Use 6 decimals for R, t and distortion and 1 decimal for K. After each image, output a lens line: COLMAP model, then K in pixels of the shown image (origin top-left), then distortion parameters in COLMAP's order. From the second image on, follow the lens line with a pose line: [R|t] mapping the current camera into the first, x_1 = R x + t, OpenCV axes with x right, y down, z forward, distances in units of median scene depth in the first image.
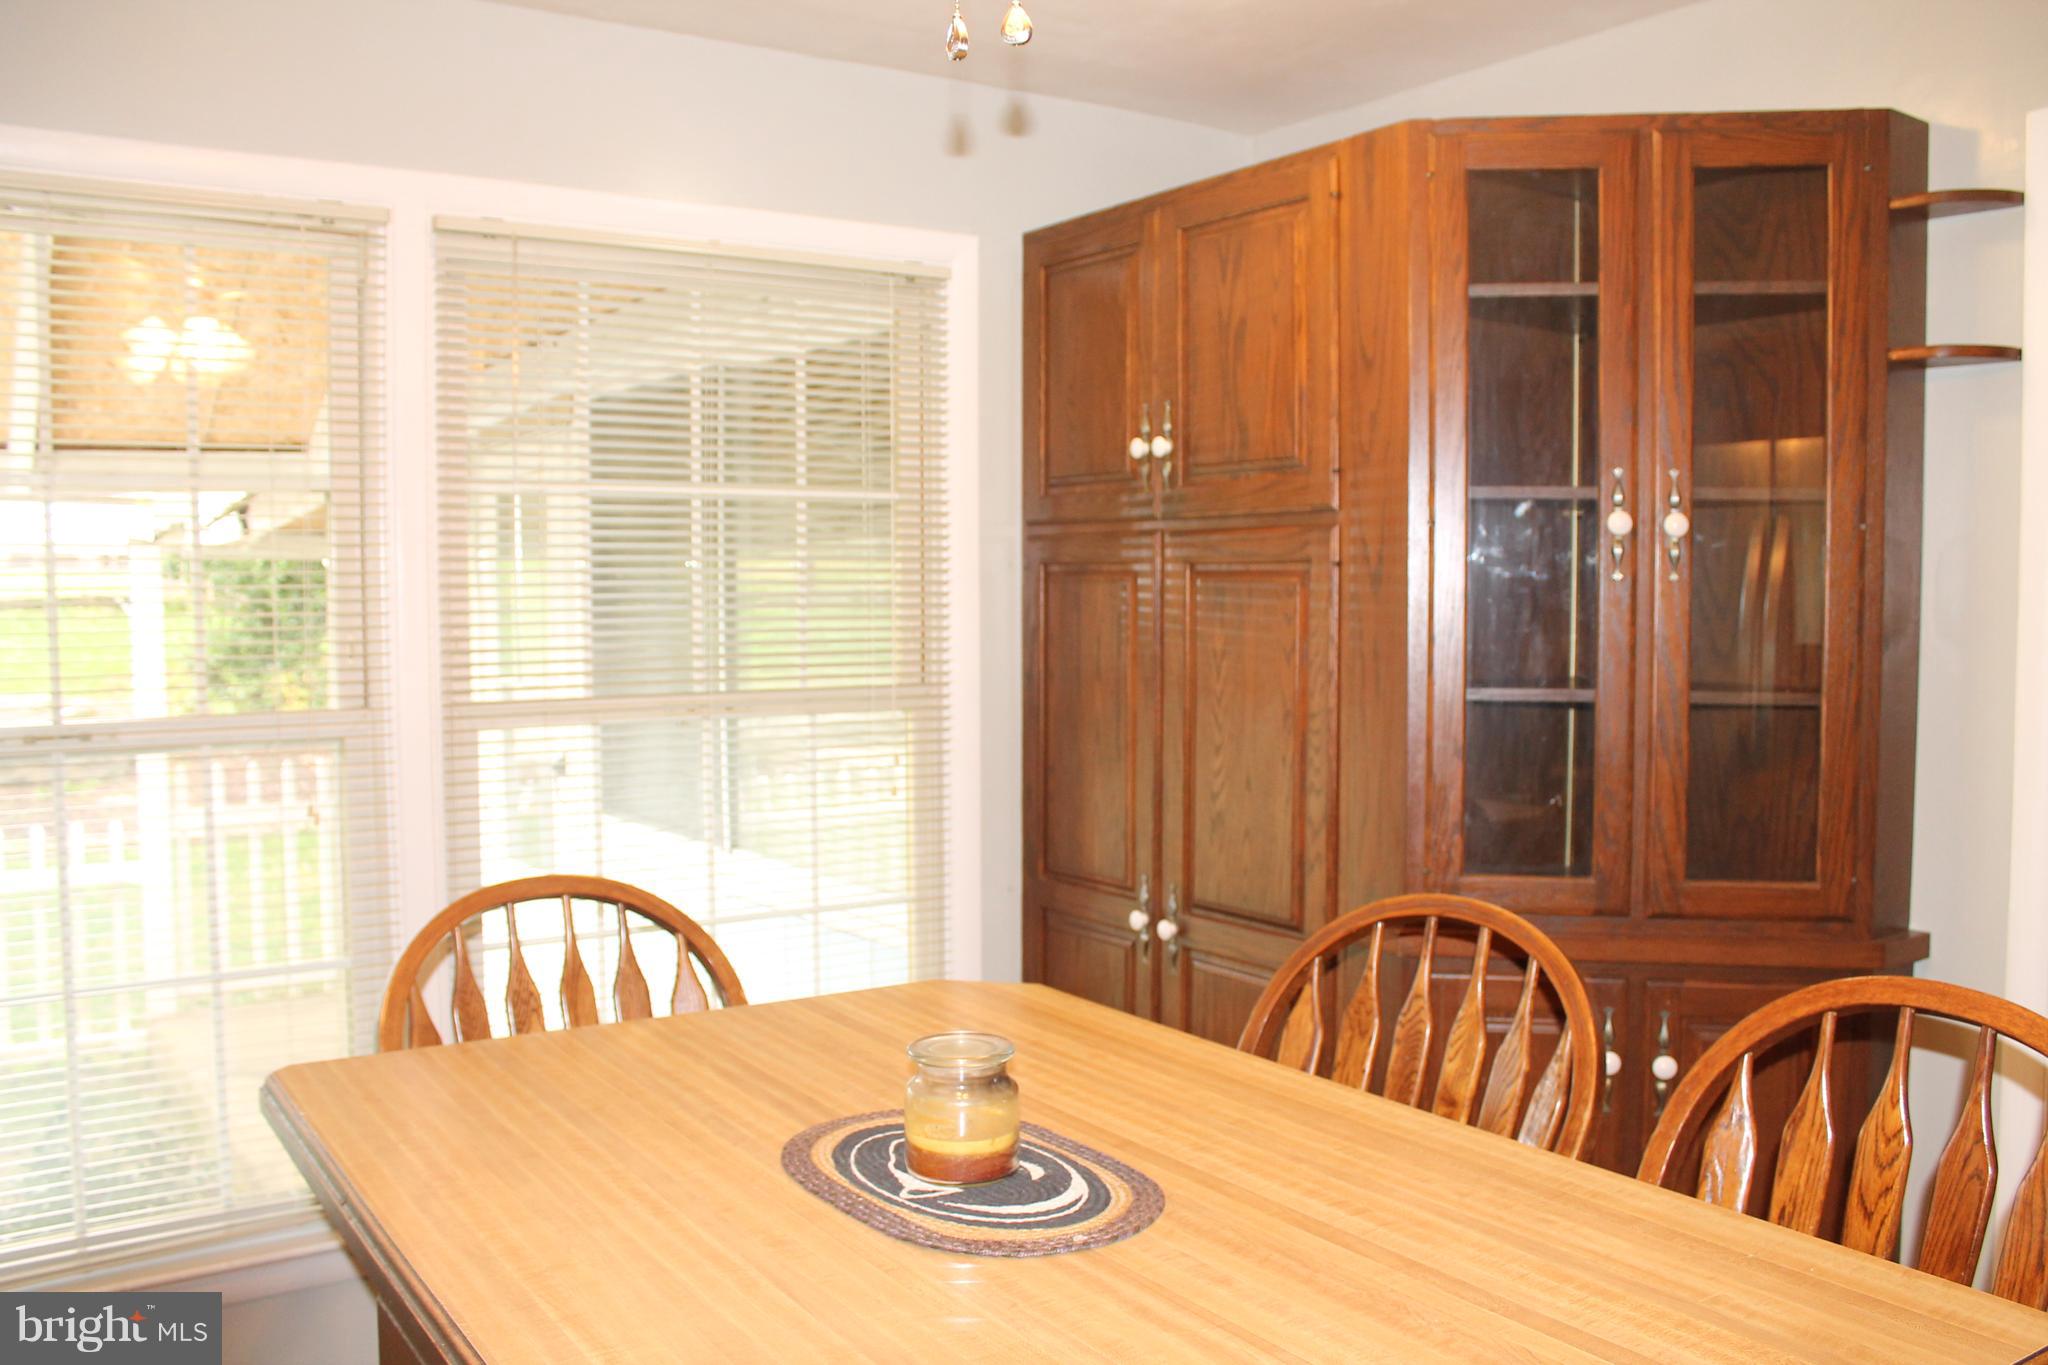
lens RADIAL K [[1736.7, 0, 1024.0], [0, 1736.7, 682.5], [0, 0, 1]] dist [-0.164540, 0.146807]
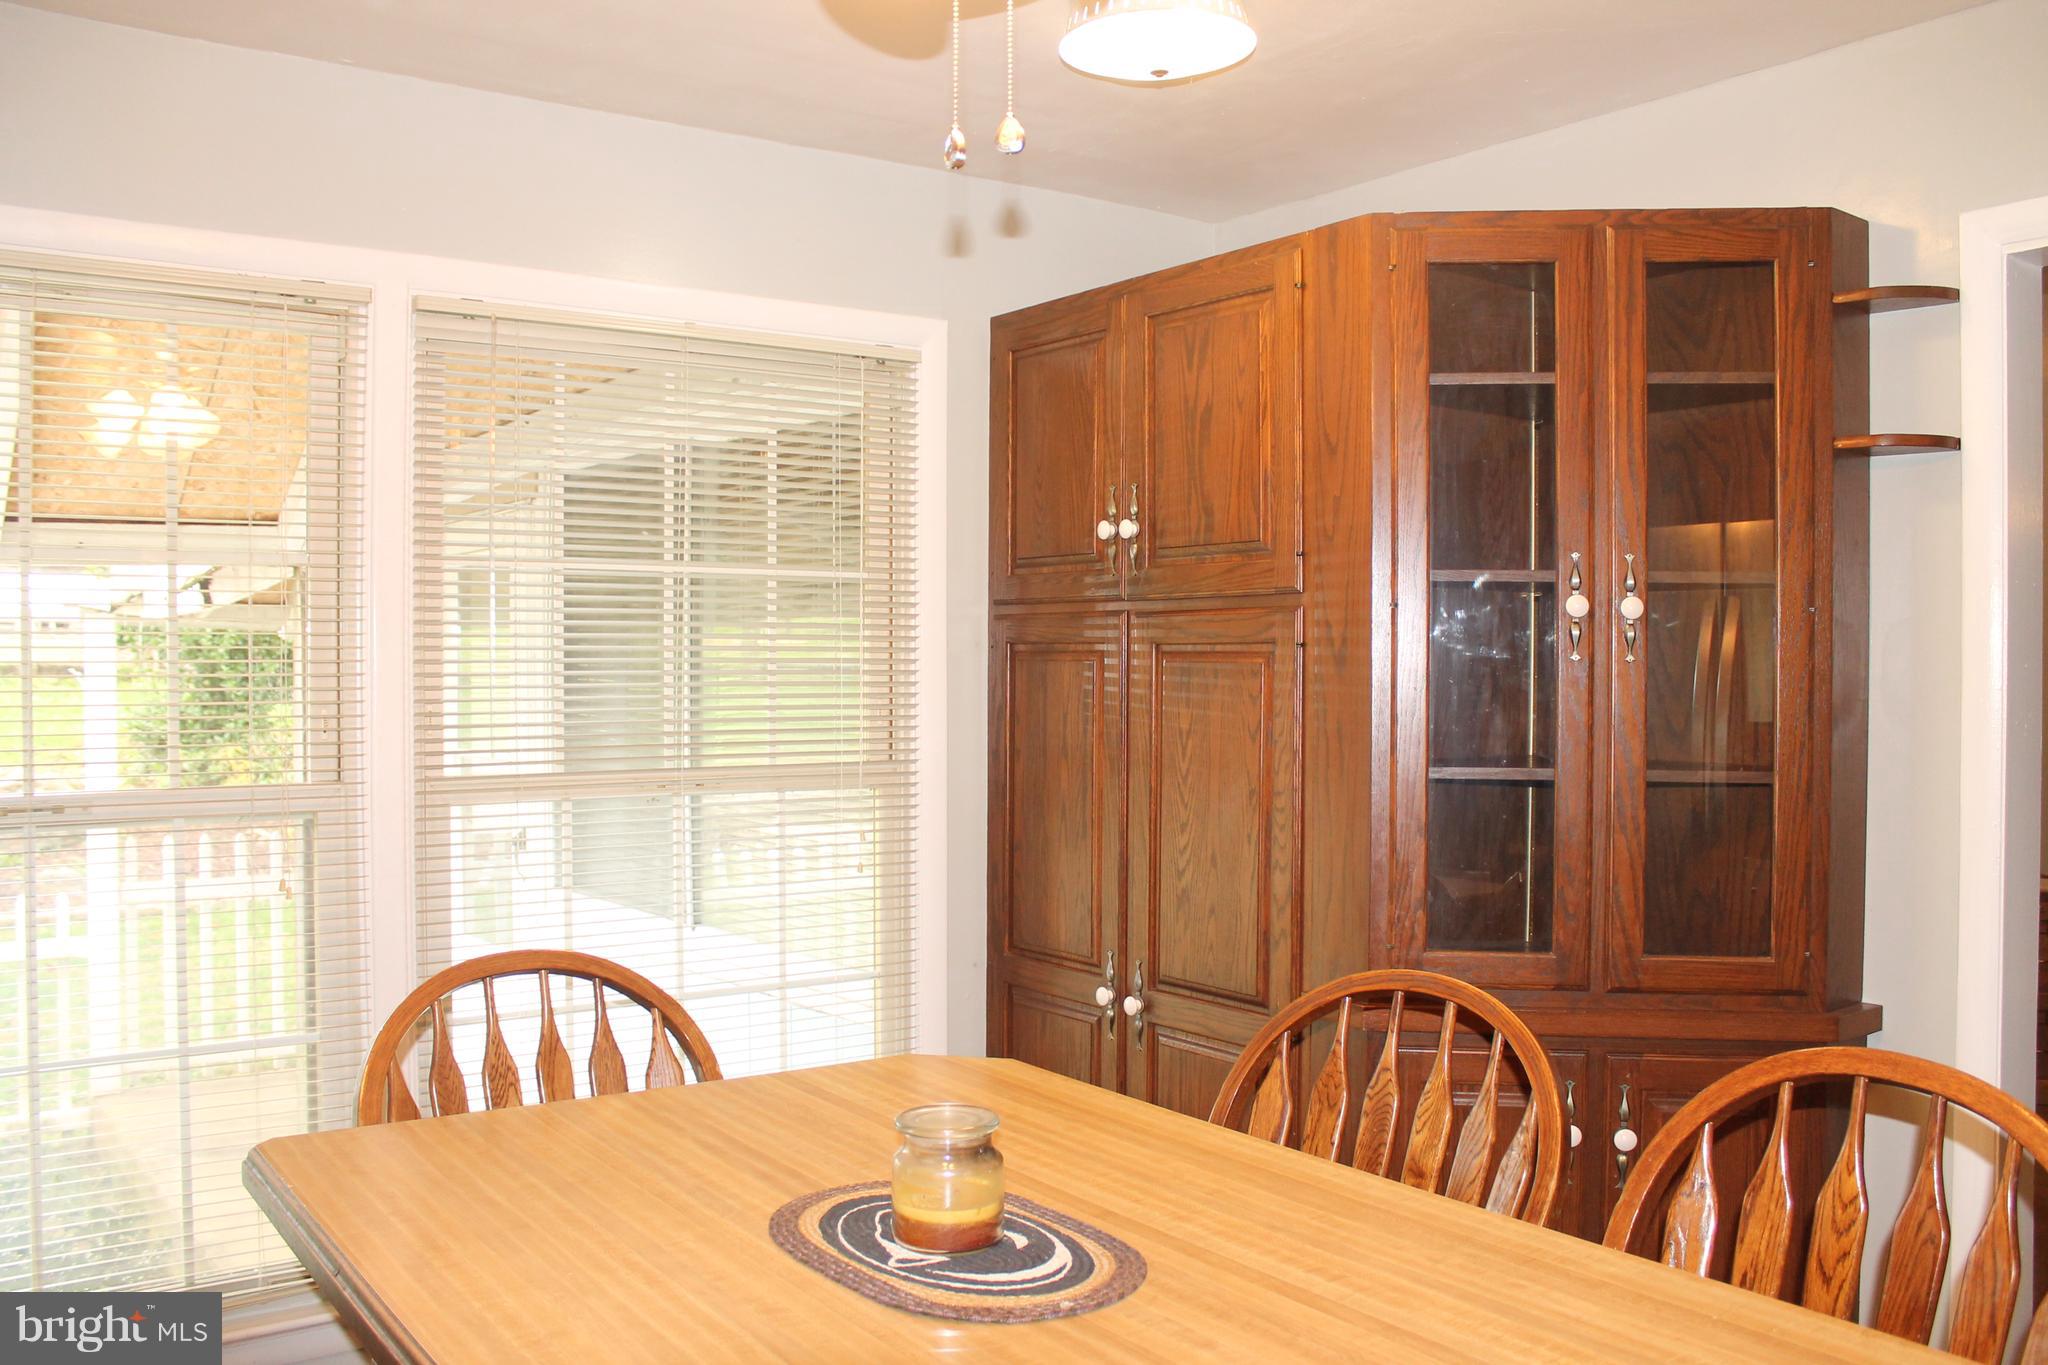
lens RADIAL K [[1747.1, 0, 1022.3], [0, 1747.1, 679.2], [0, 0, 1]] dist [-0.168796, 0.155124]
pose [[0.999631, 0.004109, 0.026860, -0.015444], [-0.002896, 0.998981, -0.045045, -0.002345], [-0.027017, 0.044950, 0.998624, -0.029026]]
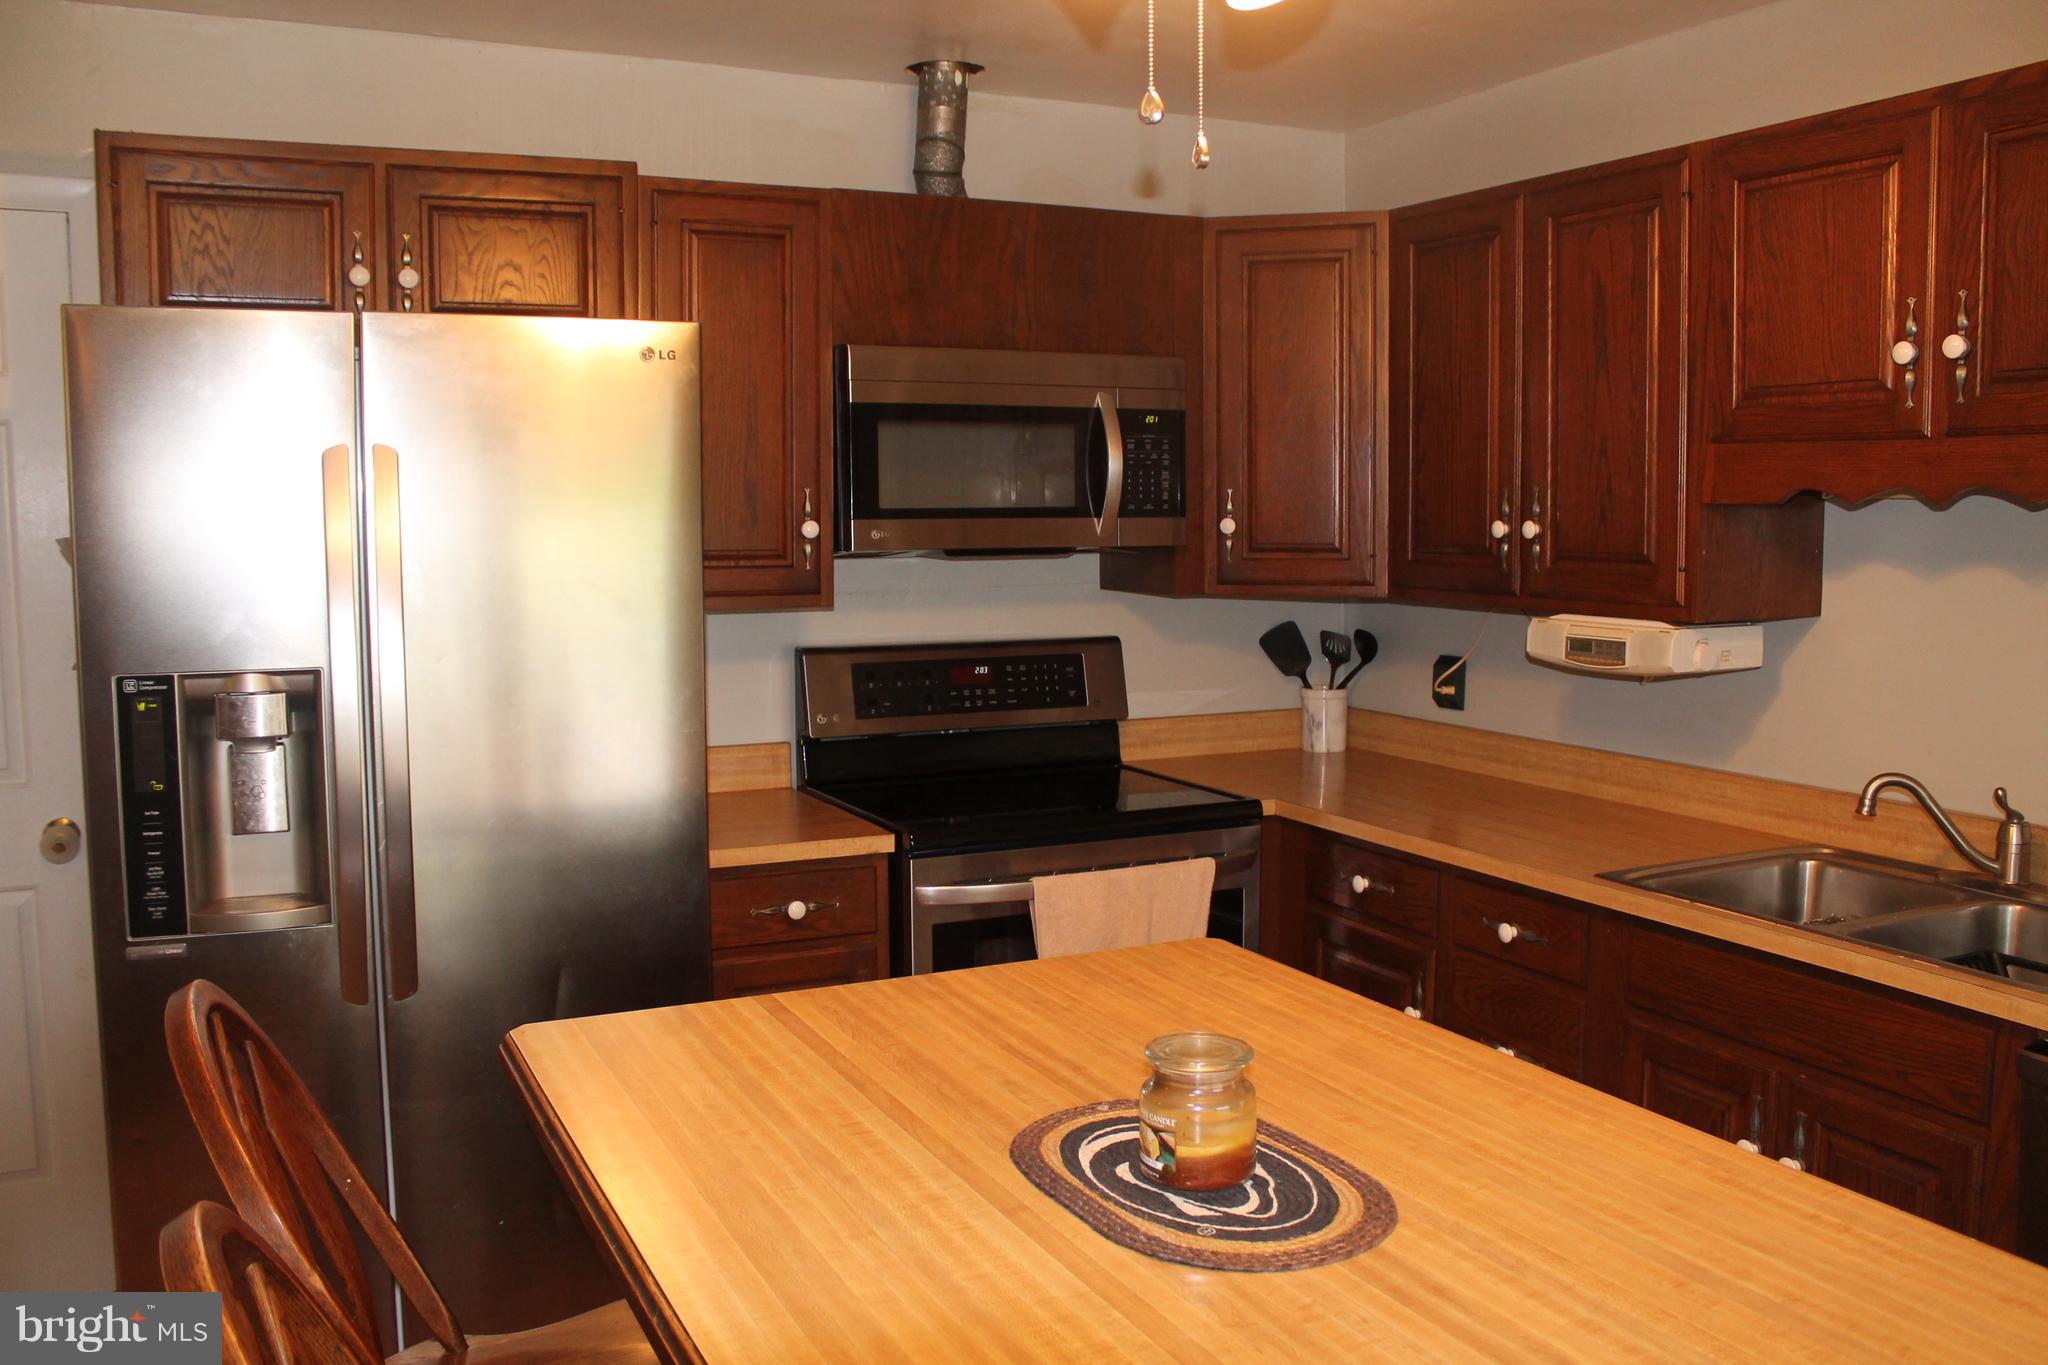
lens RADIAL K [[1736.7, 0, 1024.0], [0, 1736.7, 682.5], [0, 0, 1]] dist [-0.164540, 0.146807]
pose [[-0.989883, -0.003128, 0.141850, -0.057177], [0.018158, 0.988743, 0.148516, -0.107603], [-0.140718, 0.149589, -0.978684, 1.459015]]
